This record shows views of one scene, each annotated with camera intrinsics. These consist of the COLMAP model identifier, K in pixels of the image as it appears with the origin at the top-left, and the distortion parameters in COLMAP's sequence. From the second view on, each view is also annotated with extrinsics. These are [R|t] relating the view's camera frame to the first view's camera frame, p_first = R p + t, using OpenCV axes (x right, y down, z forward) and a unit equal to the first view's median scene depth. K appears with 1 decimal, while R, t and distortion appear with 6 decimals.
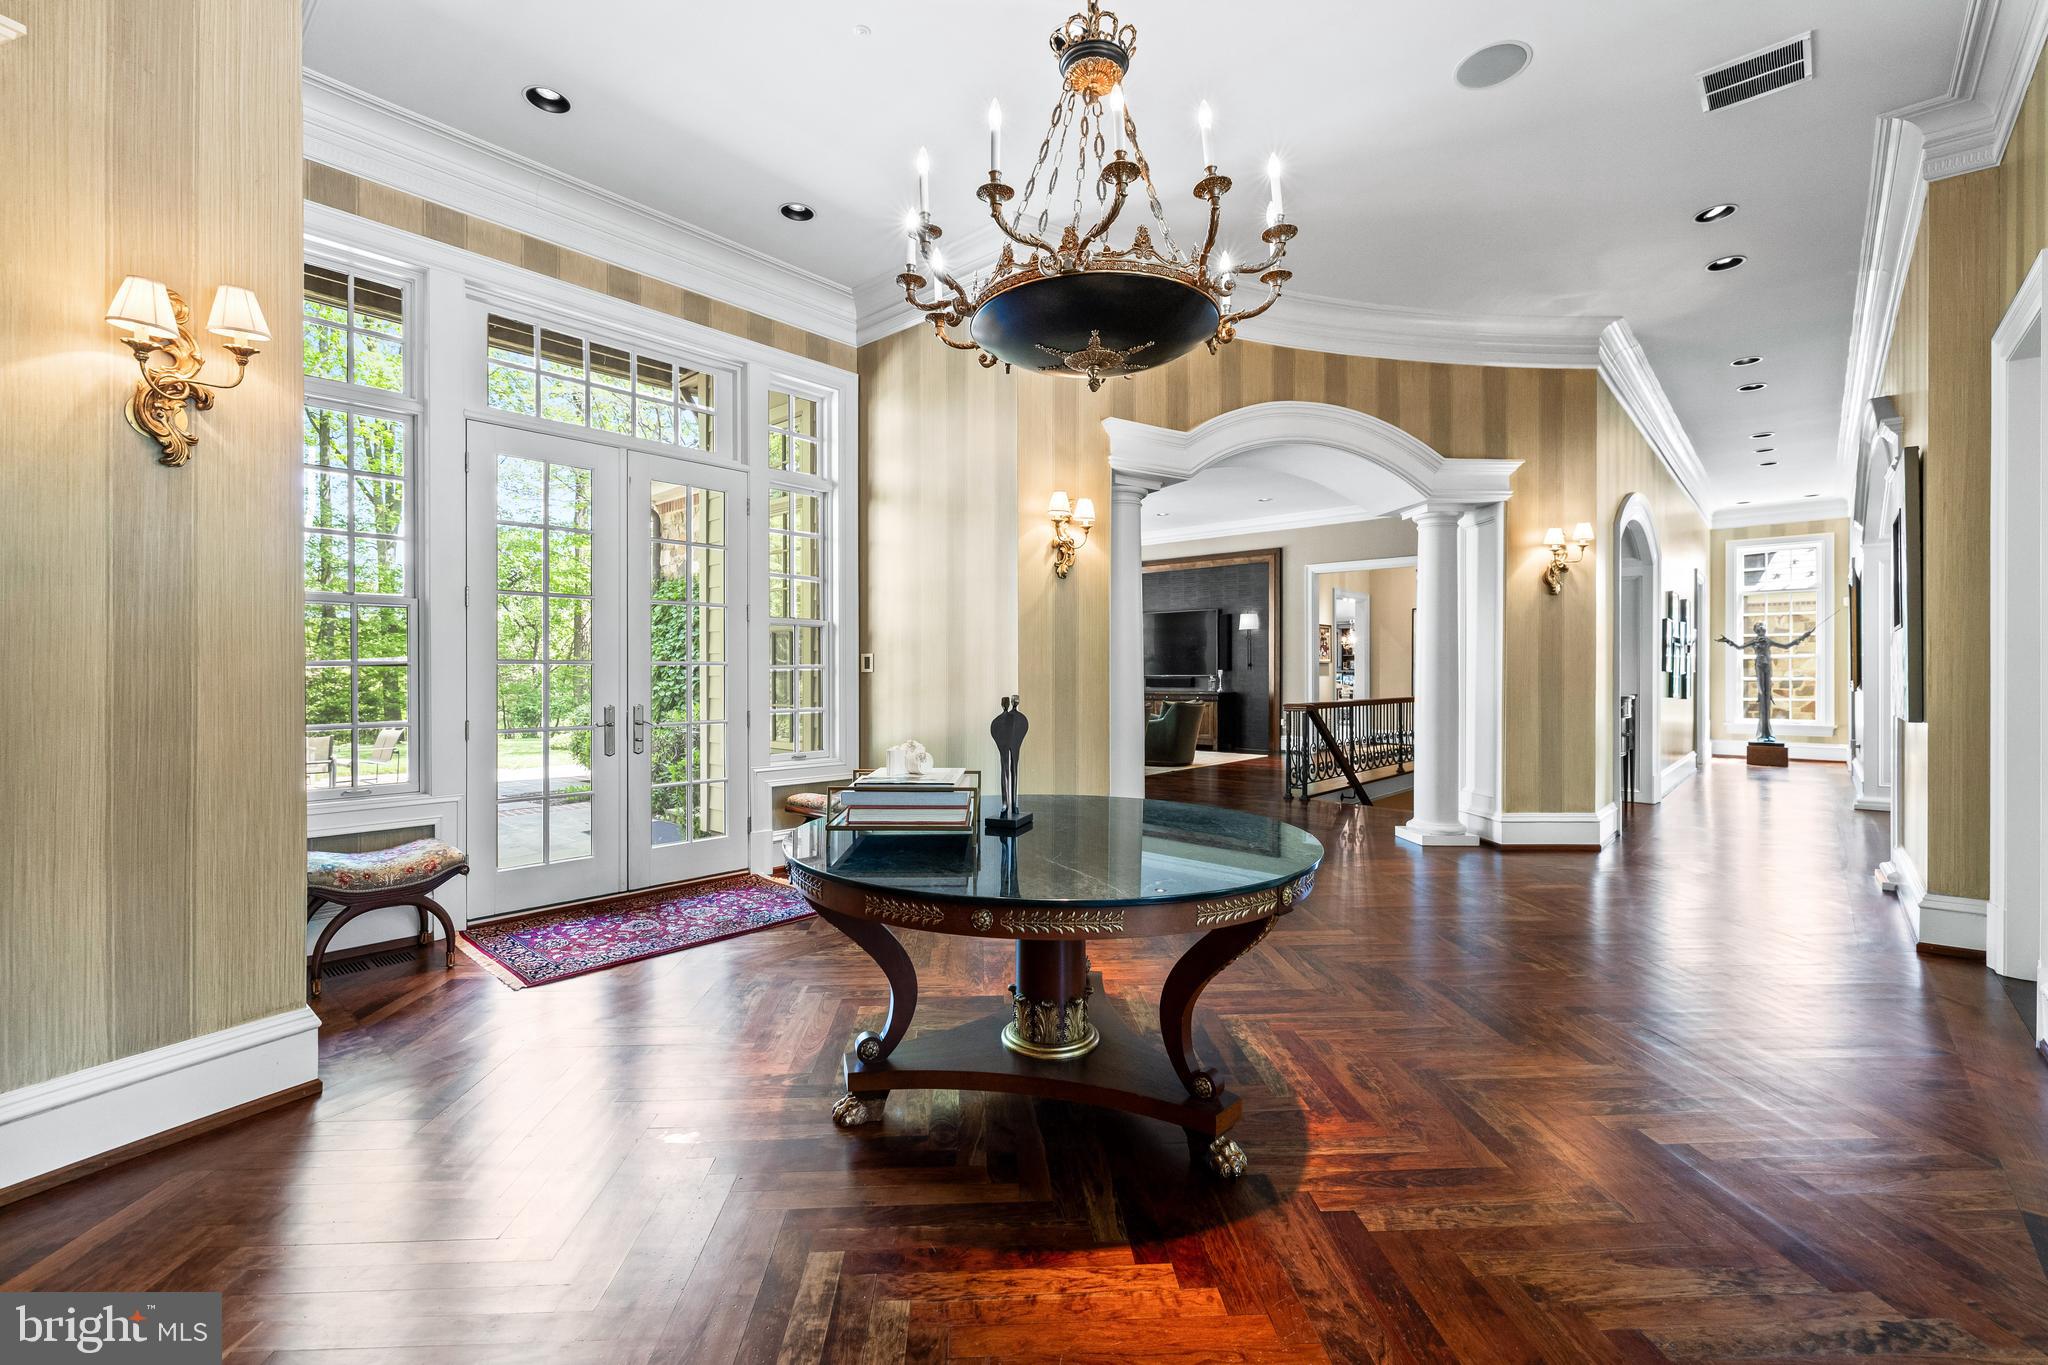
lens RADIAL K [[878.8, 0, 1014.8], [0, 878.8, 677.4], [0, 0, 1]] dist [-0.000596, -0.000494]
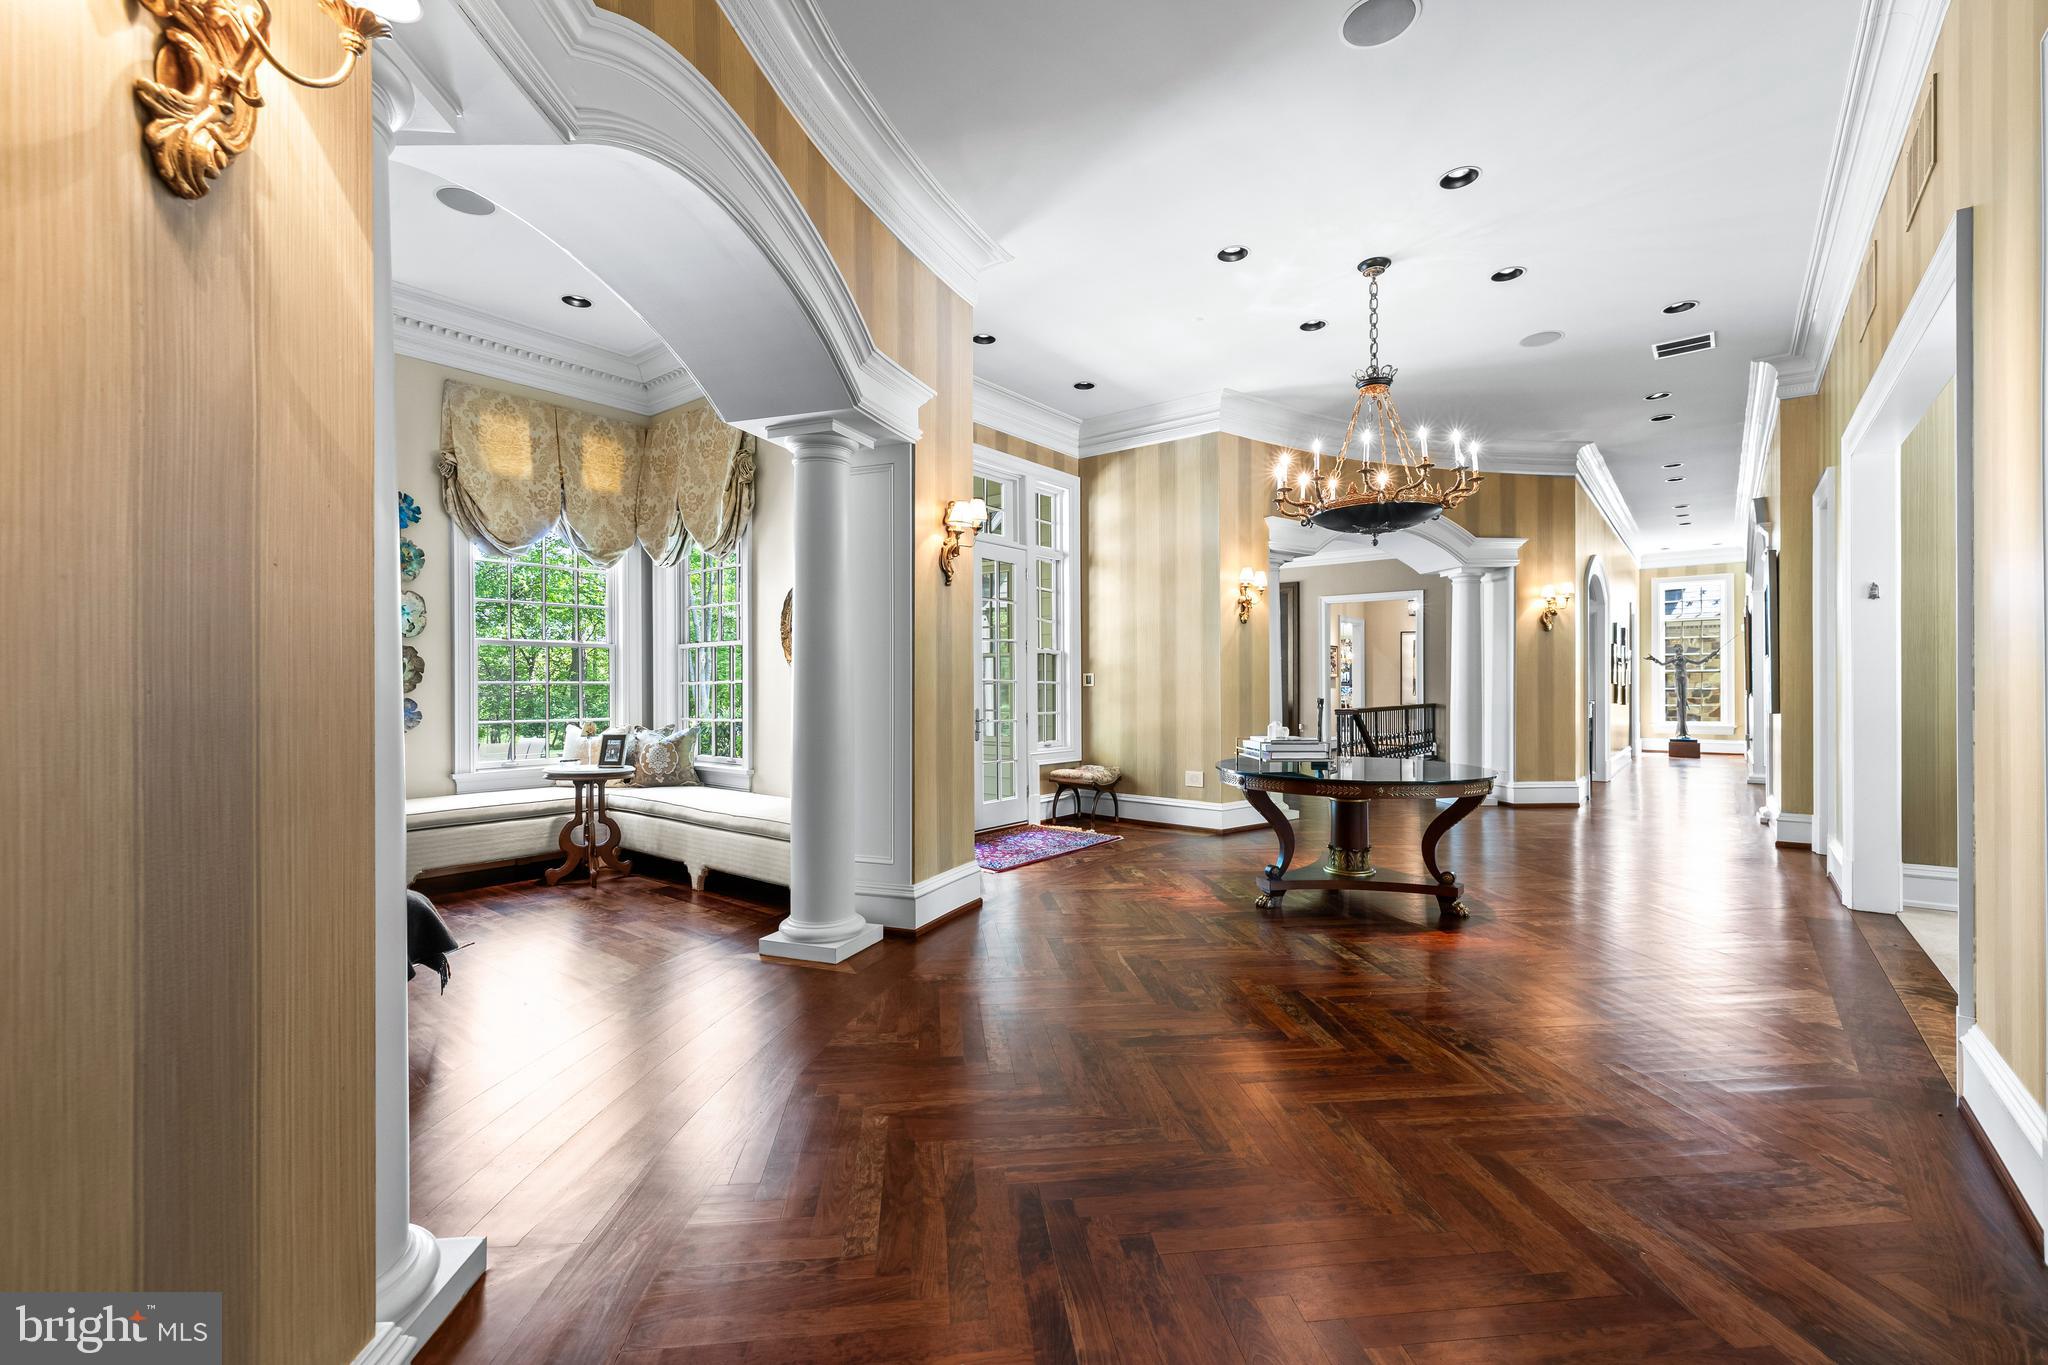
lens RADIAL K [[878.8, 0, 1011.2], [0, 878.8, 689.9], [0, 0, 1]] dist [-0.000596, -0.000494]
pose [[0.998259, -0.004255, 0.058830, -0.359034], [0.004342, 0.999990, -0.001344, 0.001136], [-0.058823, 0.001597, 0.998267, -0.399181]]
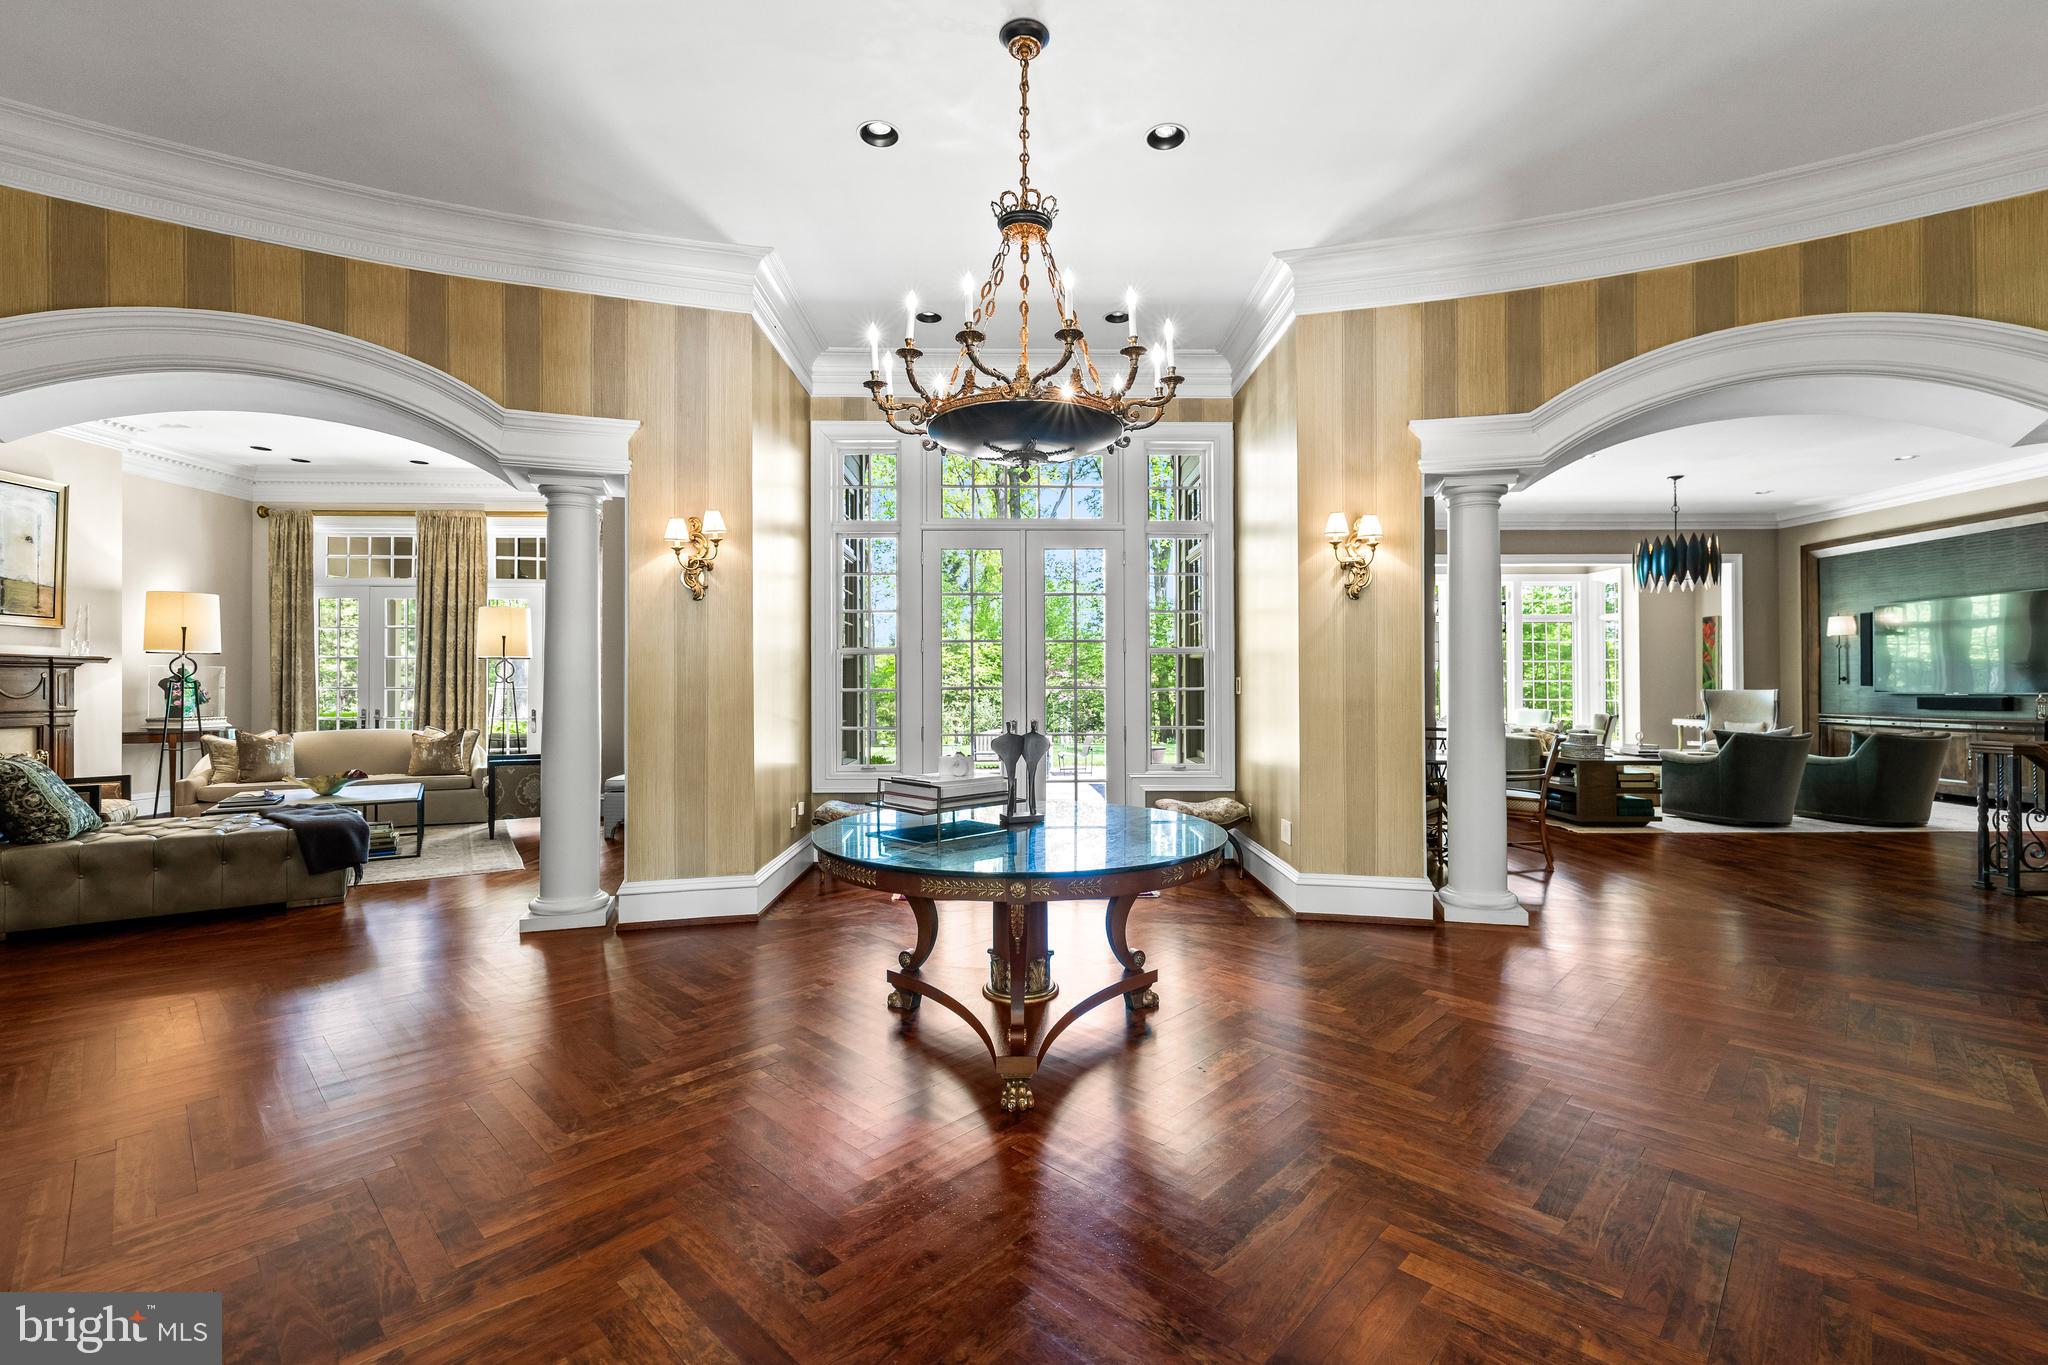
lens RADIAL K [[878.8, 0, 1021.0], [0, 878.8, 676.8], [0, 0, 1]] dist [-0.000596, -0.000494]
pose [[0.678581, -0.009121, -0.734469, 0.427073], [0.001790, 0.999940, -0.010764, -0.013772], [0.734524, 0.005989, 0.678557, 0.057684]]
